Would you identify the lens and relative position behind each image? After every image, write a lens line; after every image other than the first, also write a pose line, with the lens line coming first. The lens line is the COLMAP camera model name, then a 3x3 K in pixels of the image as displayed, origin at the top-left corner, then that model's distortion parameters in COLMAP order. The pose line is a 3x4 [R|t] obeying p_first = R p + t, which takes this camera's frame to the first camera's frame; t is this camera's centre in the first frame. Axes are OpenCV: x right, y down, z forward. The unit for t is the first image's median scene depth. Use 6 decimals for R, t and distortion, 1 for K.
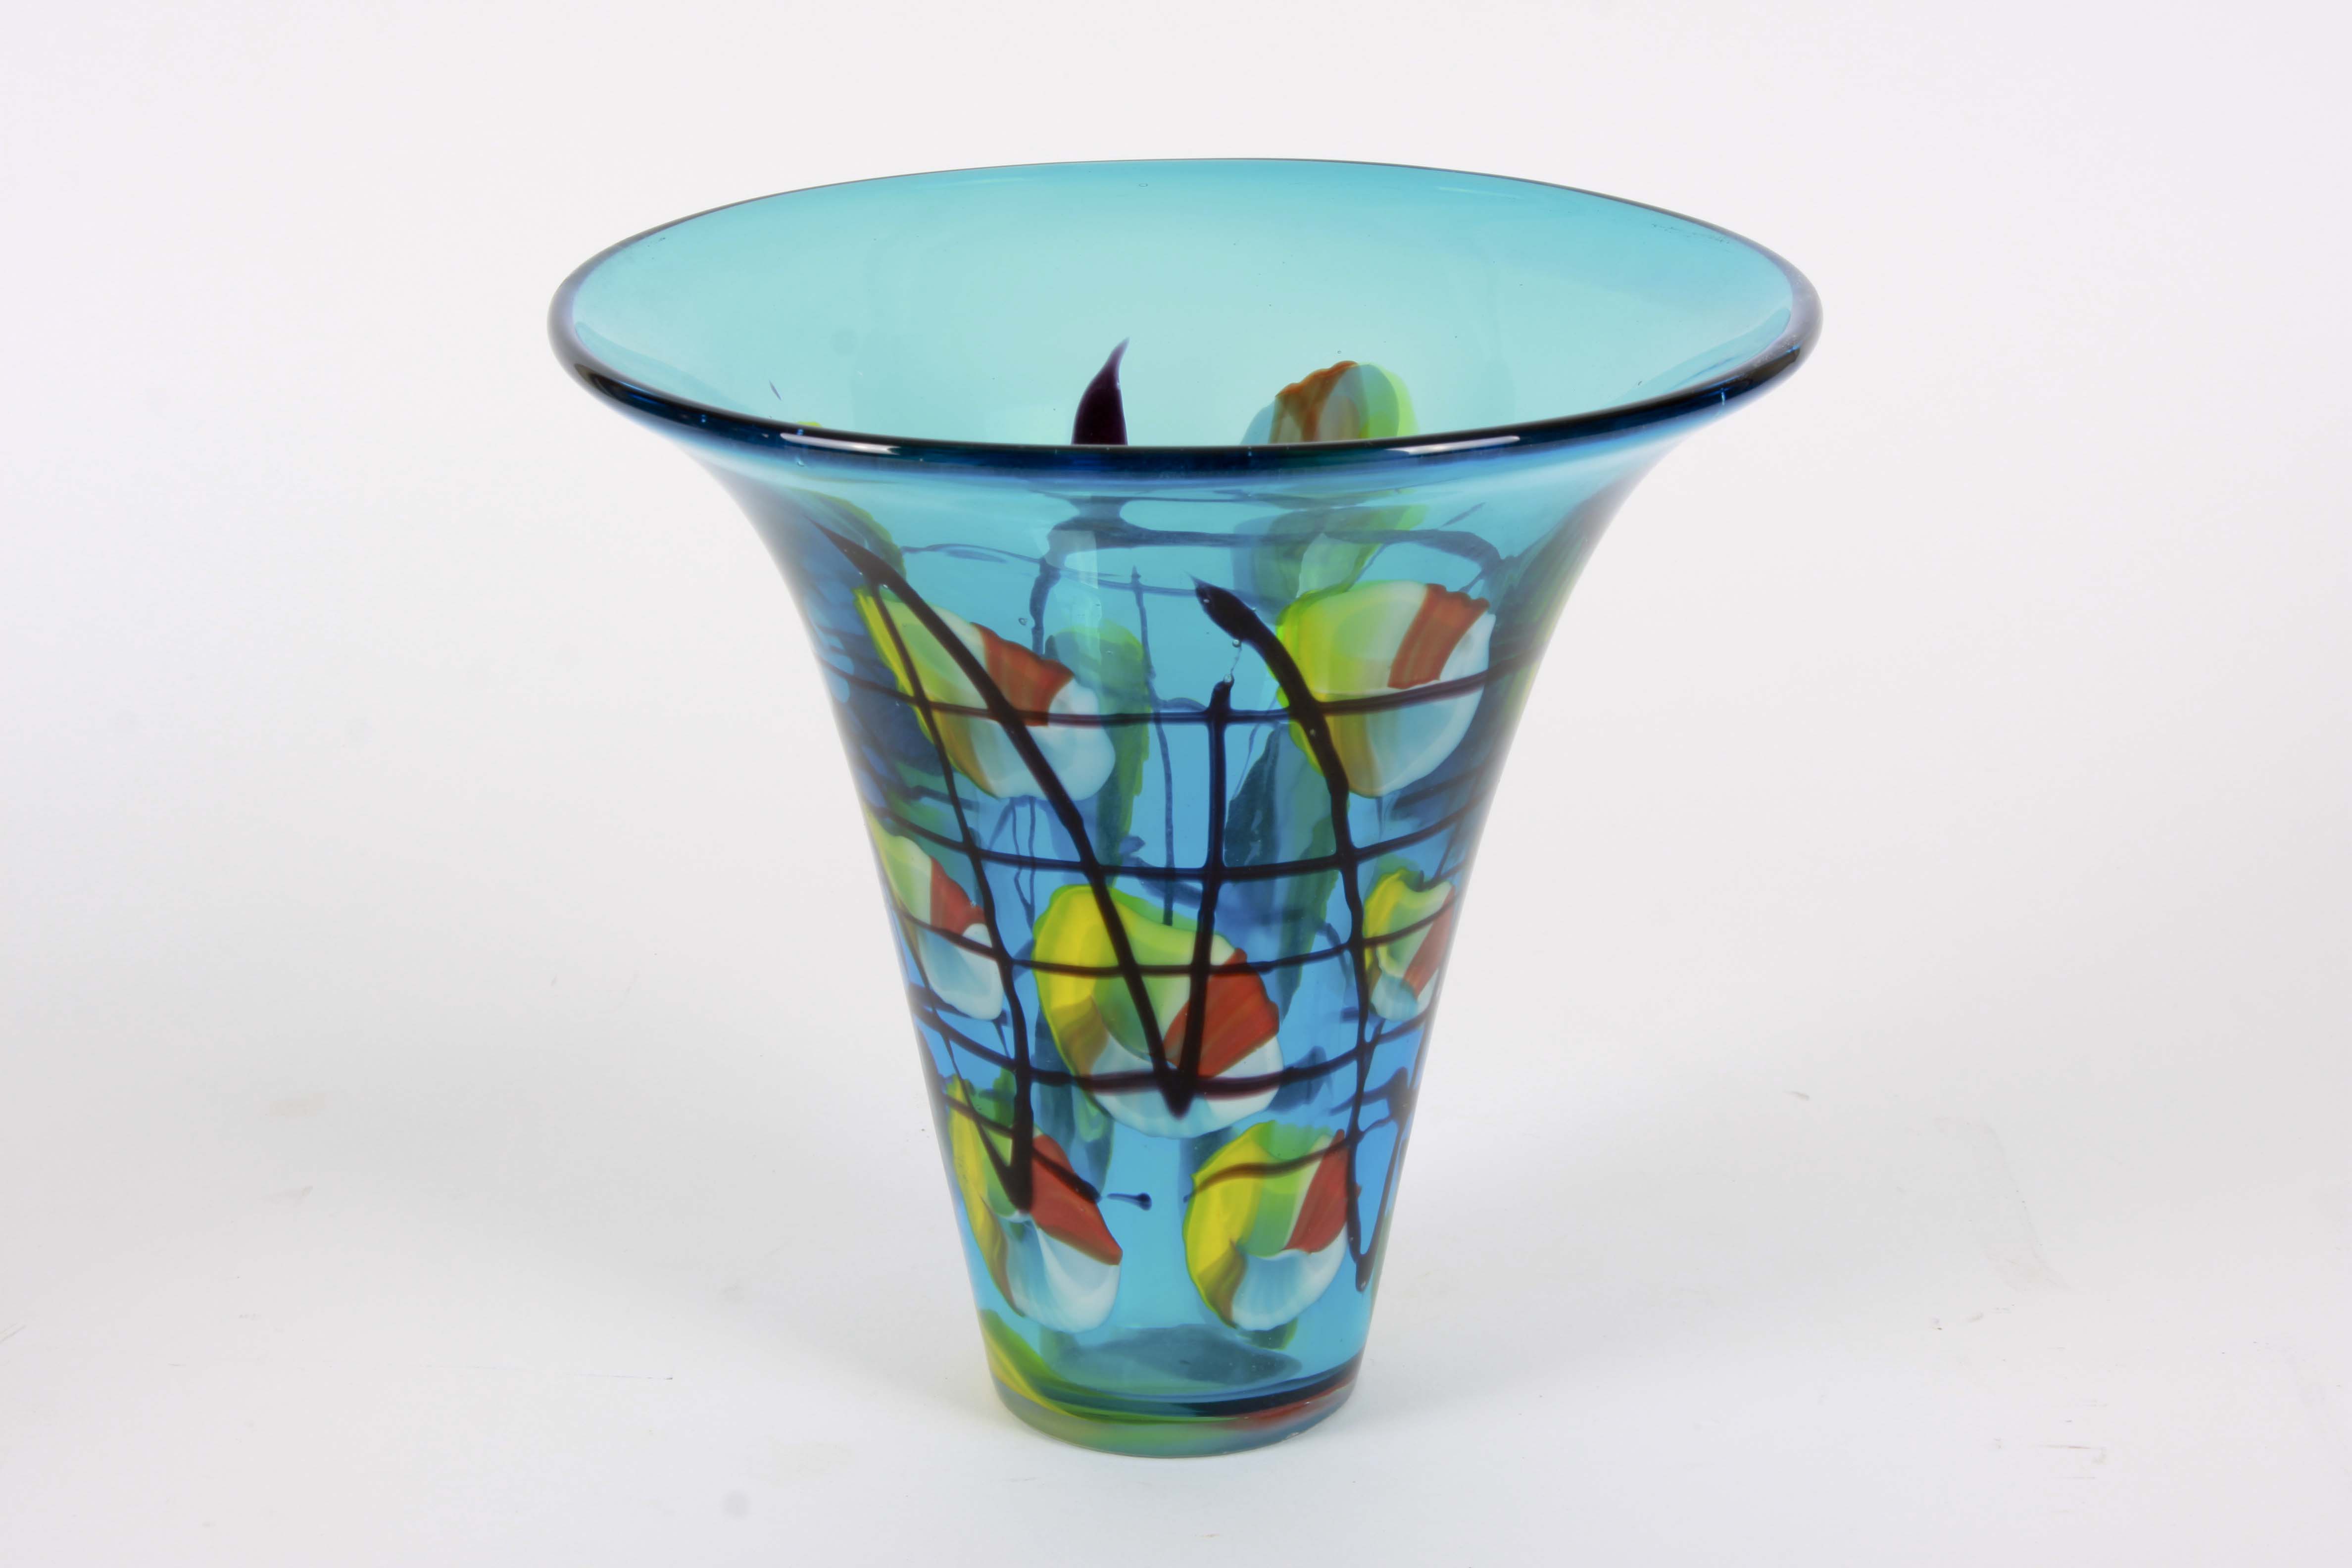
lens RADIAL K [[4635.8, 0, 1171.3], [0, 4635.8, 788.6], [0, 0, 1]] dist [0.022632, 0.000000]
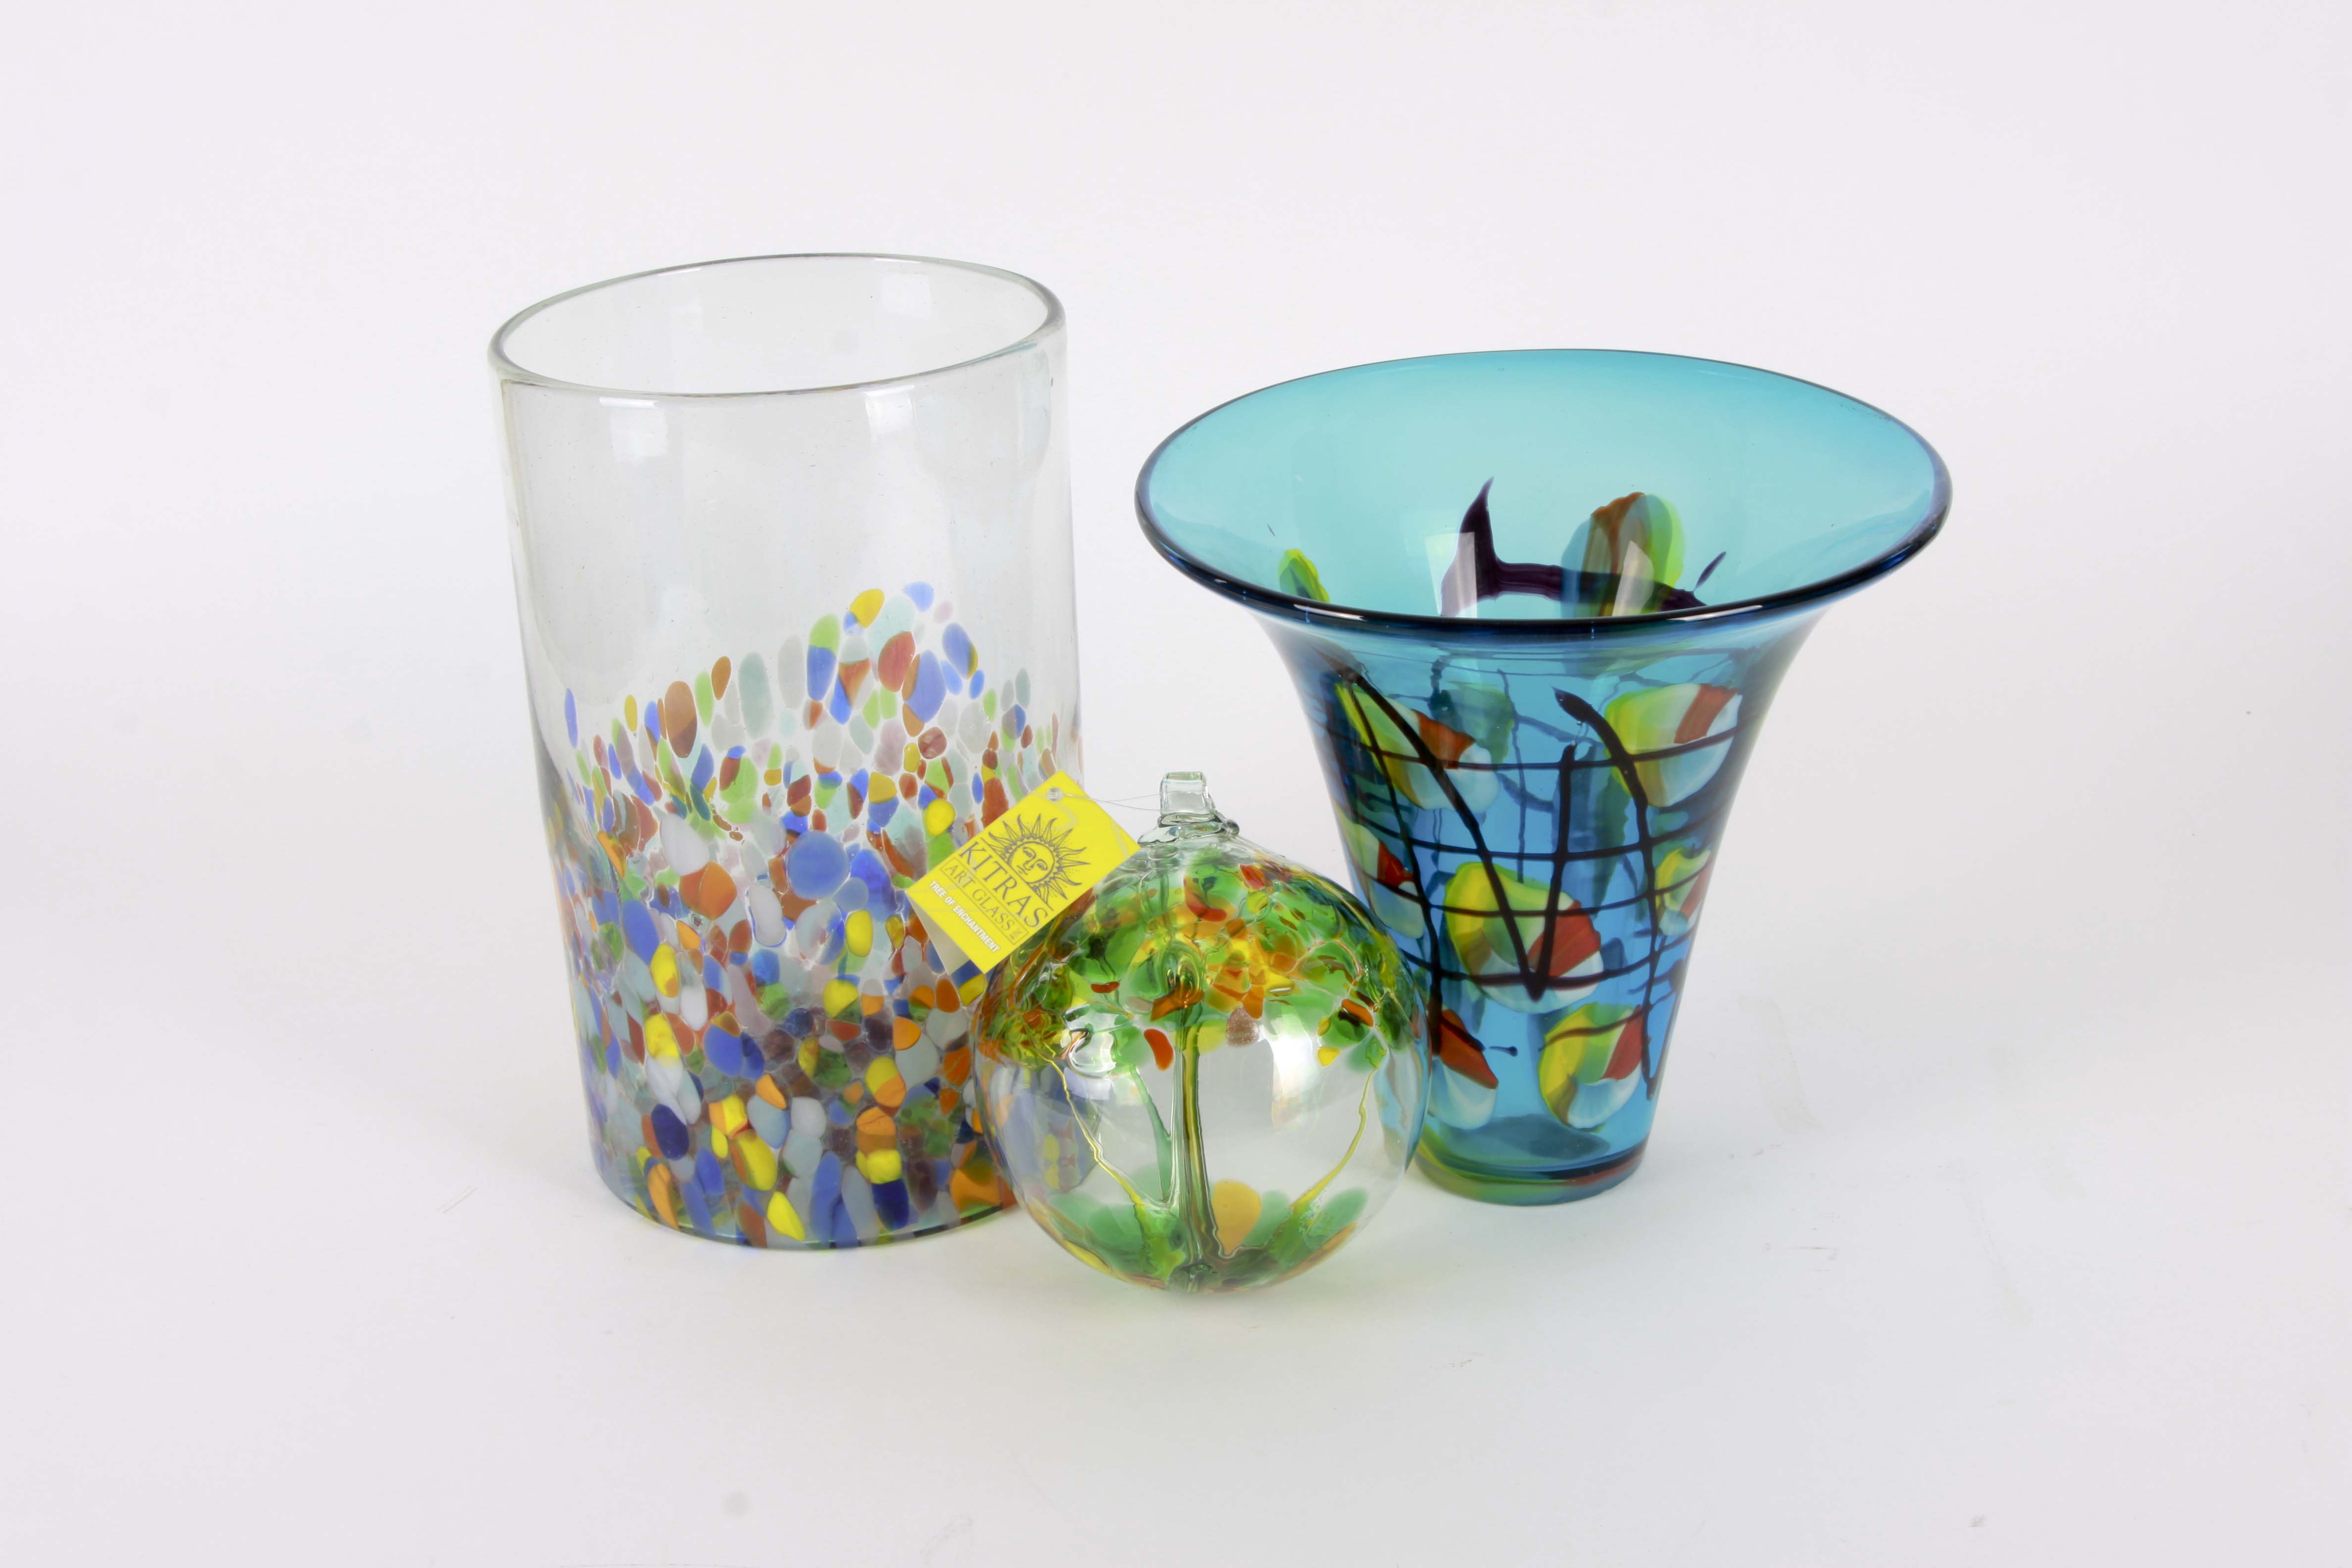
lens RADIAL K [[3597.8, 0, 1182.0], [0, 3597.8, 772.3], [0, 0, 1]] dist [-0.015156, 0.000000]
pose [[0.997599, -0.004936, -0.069086, -0.033659], [0.009906, 0.997371, 0.071789, -0.095619], [0.068550, -0.072301, 0.995024, -0.217227]]
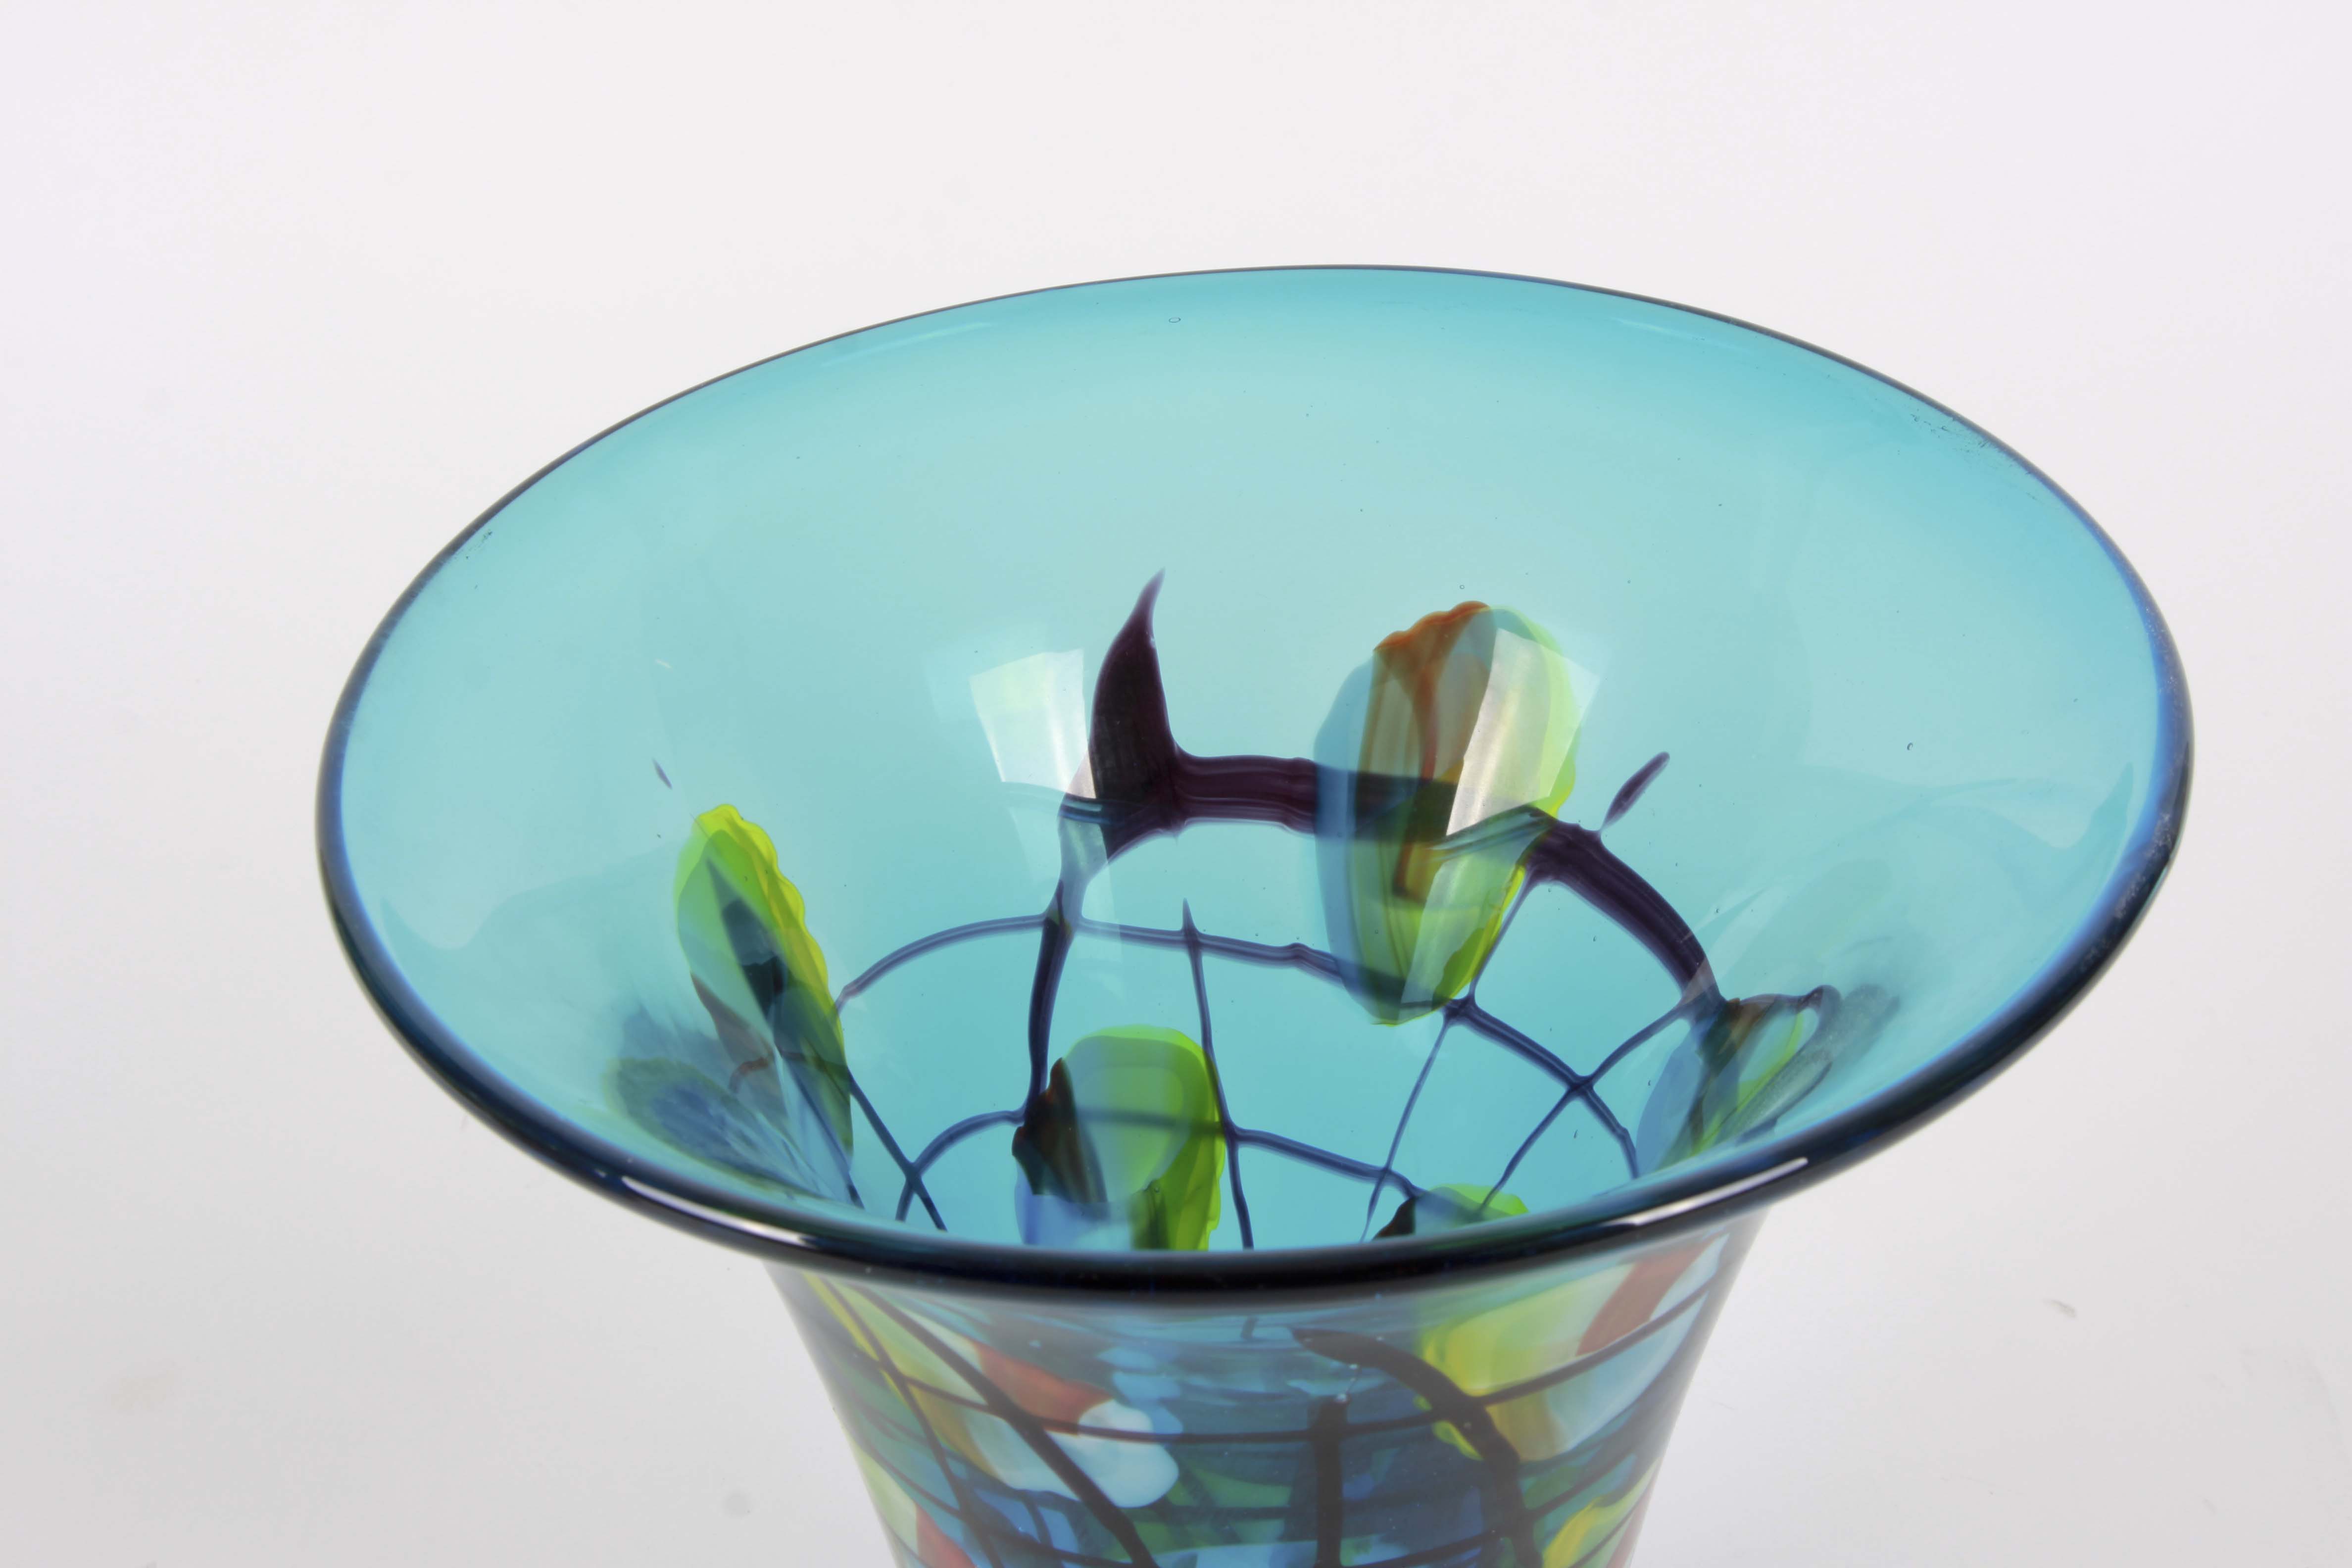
lens RADIAL K [[4635.8, 0, 1180.5], [0, 4635.8, 791.1], [0, 0, 1]] dist [0.022632, 0.000000]
pose [[0.999236, -0.038006, -0.009105, -0.001701], [0.039042, 0.981278, 0.188597, -0.219884], [0.001766, -0.188808, 0.982012, 0.328463]]
